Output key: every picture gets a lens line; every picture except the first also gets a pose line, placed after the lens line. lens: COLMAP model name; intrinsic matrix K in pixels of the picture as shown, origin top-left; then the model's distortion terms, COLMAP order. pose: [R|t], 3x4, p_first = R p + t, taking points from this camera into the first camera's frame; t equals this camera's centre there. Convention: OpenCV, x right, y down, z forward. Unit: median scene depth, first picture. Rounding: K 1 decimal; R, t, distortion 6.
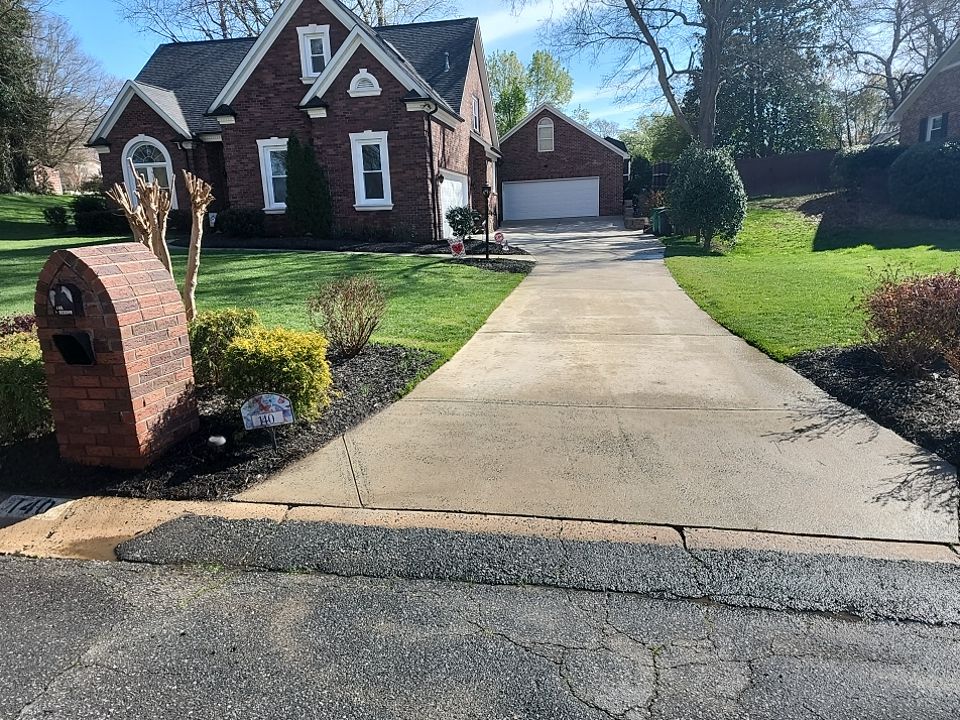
lens RADIAL K [[652.5, 0, 484.0], [0, 652.5, 364.0], [0, 0, 1]] dist [0.112555, -0.099974]
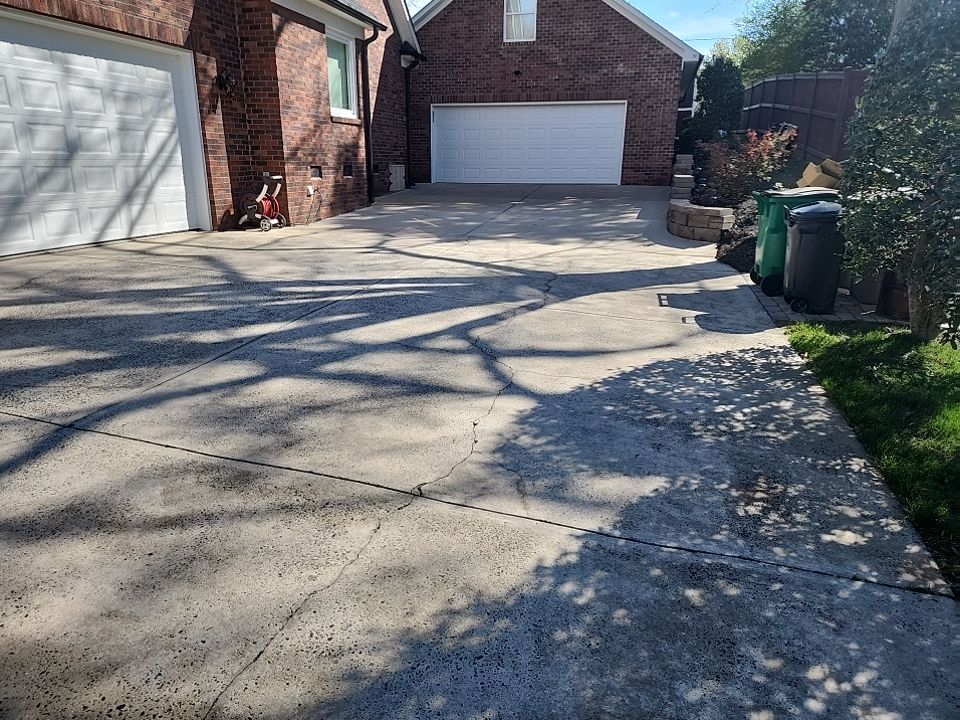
lens RADIAL K [[652.5, 0, 484.0], [0, 652.5, 364.0], [0, 0, 1]] dist [0.112555, -0.099974]
pose [[0.995852, 0.069177, -0.059105, 0.188285], [-0.064412, 0.994788, 0.079047, -0.210449], [0.064265, -0.074912, 0.995117, 0.837290]]
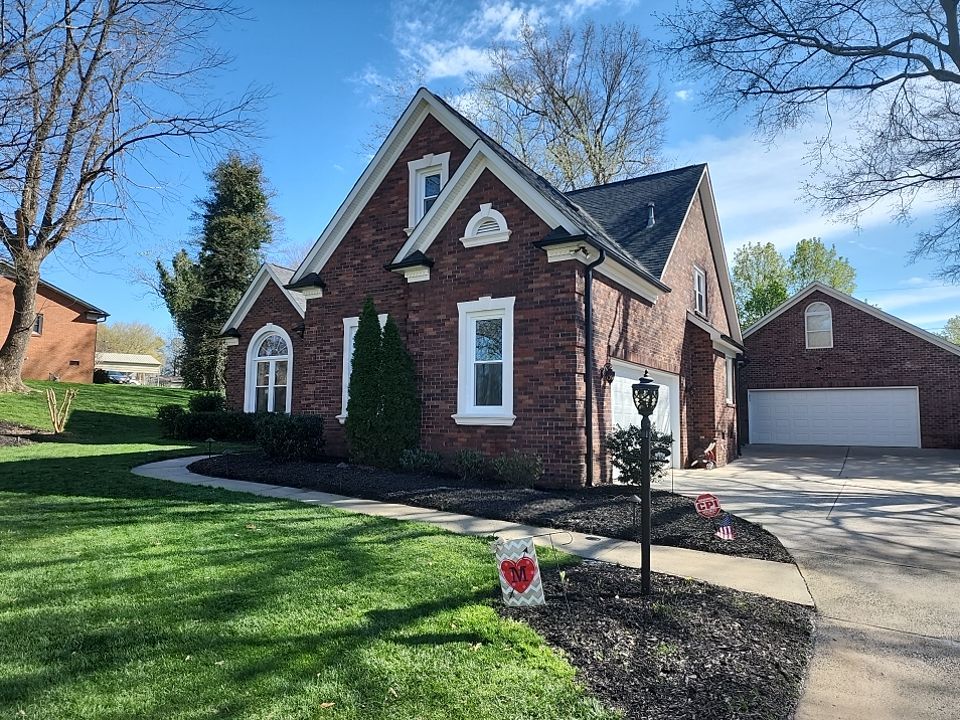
lens RADIAL K [[652.5, 0, 484.0], [0, 652.5, 364.0], [0, 0, 1]] dist [0.112555, -0.099974]
pose [[0.931826, 0.014715, -0.362608, 0.037554], [-0.123755, 0.952171, -0.279382, -0.126300], [0.341154, 0.305210, 0.889079, 0.480952]]
